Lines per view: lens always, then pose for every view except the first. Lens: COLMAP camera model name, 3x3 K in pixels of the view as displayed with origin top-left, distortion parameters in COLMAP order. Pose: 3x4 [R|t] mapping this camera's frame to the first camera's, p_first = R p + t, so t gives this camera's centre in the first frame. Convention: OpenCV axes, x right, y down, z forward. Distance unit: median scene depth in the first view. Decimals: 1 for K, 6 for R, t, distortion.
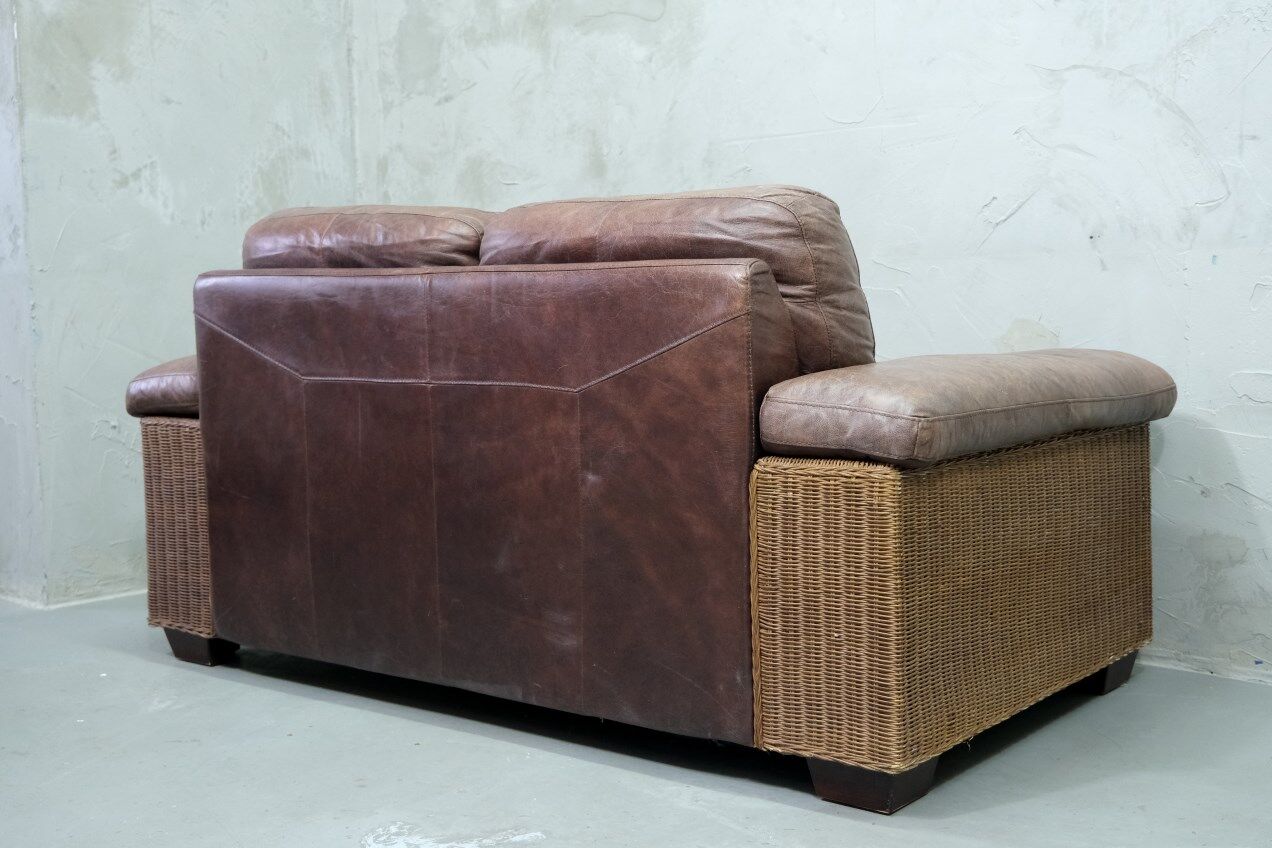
lens RADIAL K [[1557.7, 0, 650.8], [0, 1557.7, 409.2], [0, 0, 1]] dist [0.016650, 0.000000]
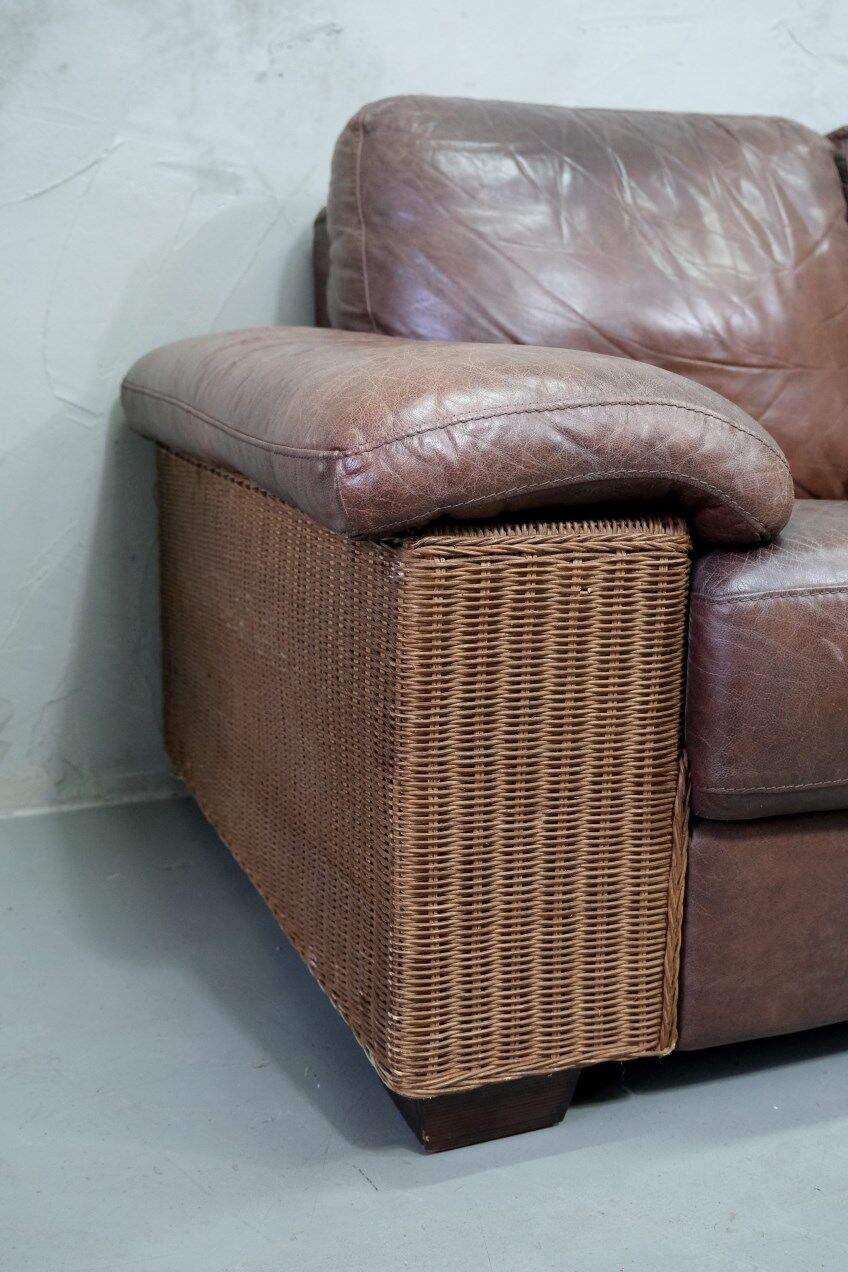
lens RADIAL K [[1400.8, 0, 410.4], [0, 1400.8, 648.7], [0, 0, 1]] dist [0.025981, 0.000000]
pose [[0.507852, -0.187042, 0.840893, -0.364476], [0.073290, 0.981986, 0.174162, -0.017297], [-0.858321, -0.026819, 0.512412, 0.645785]]
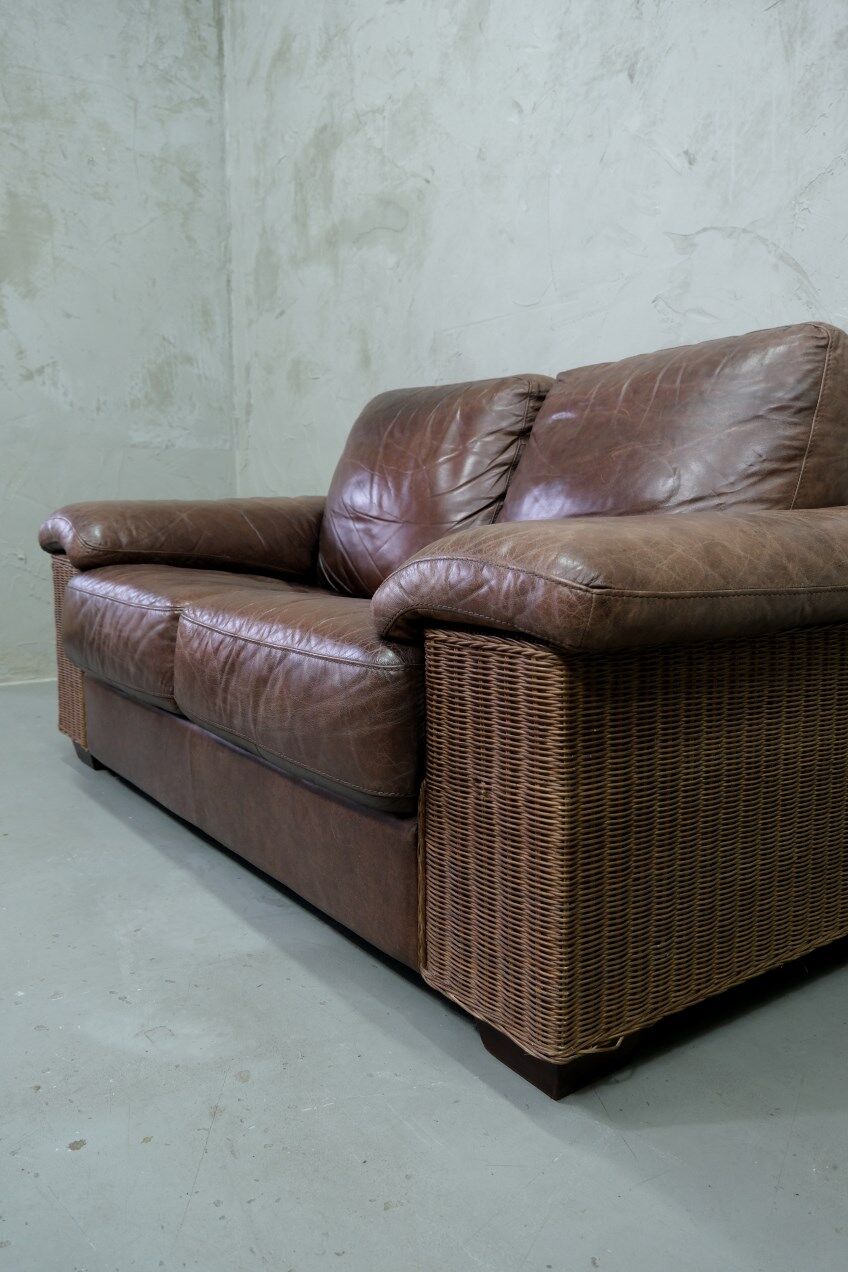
lens RADIAL K [[969.6, 0, 435.1], [0, 969.6, 626.4], [0, 0, 1]] dist [0.015624, -0.012477]
pose [[0.970678, 0.051755, -0.234747, 0.206182], [-0.038921, 0.997500, 0.058983, 0.006113], [0.237212, -0.048117, 0.970265, 0.259684]]
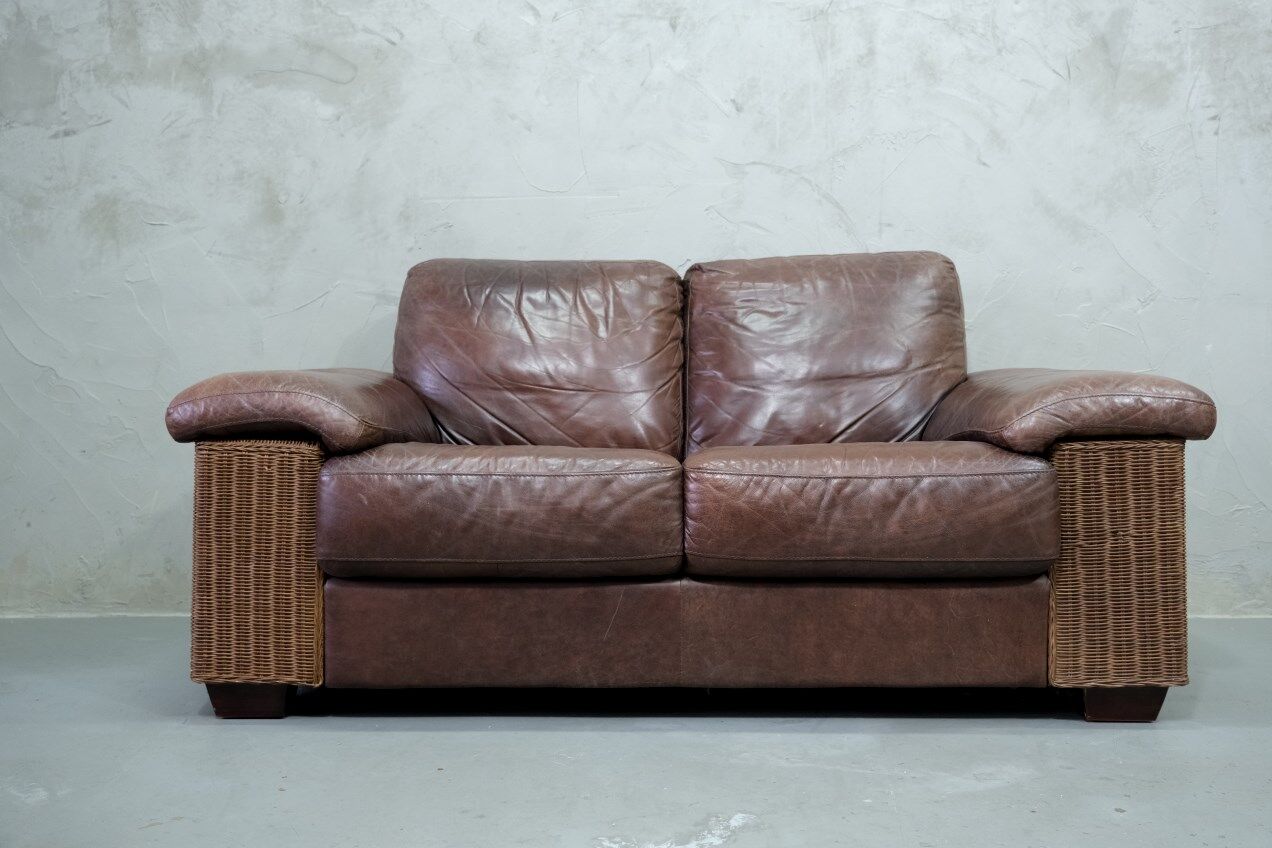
lens RADIAL K [[1159.5, 0, 633.5], [0, 1159.5, 412.2], [0, 0, 1]] dist [0.015116, 0.000000]
pose [[0.787513, -0.001423, 0.616297, -0.321018], [0.041753, 0.997823, -0.051049, 0.027669], [-0.614882, 0.065934, 0.785858, 0.241986]]
